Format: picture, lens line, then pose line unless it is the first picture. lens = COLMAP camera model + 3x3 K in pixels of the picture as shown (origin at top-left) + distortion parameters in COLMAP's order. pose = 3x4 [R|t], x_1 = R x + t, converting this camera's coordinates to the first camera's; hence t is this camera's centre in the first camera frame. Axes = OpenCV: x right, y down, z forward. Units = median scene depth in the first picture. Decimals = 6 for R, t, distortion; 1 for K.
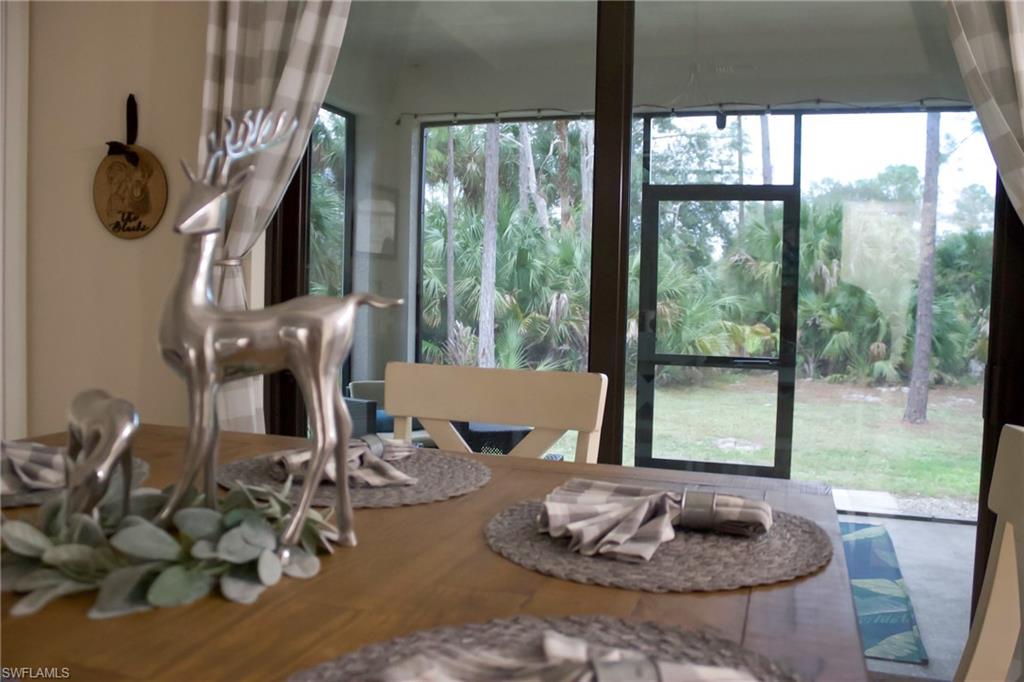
lens RADIAL K [[866.8, 0, 512.0], [0, 866.8, 341.0], [0, 0, 1]] dist [-0.172007, 0.162199]
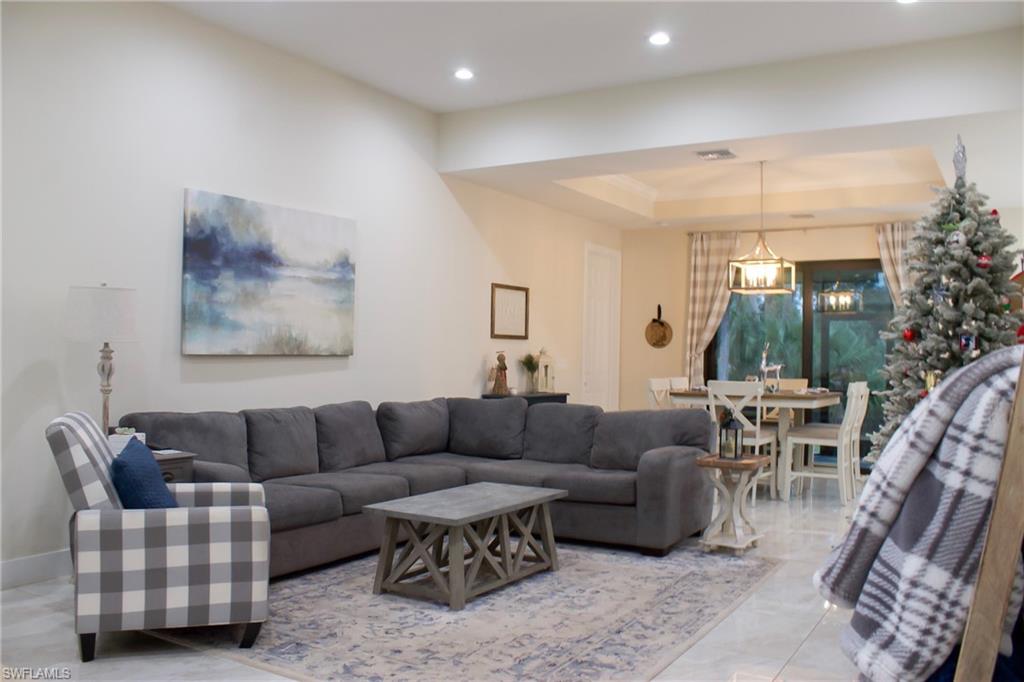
lens RADIAL K [[866.8, 0, 512.0], [0, 866.8, 341.0], [0, 0, 1]] dist [-0.172007, 0.162199]
pose [[0.975610, -0.015859, -0.218938, -0.275824], [-0.001863, 0.996752, -0.080505, 0.127149], [0.219503, 0.078949, 0.972412, -2.449622]]
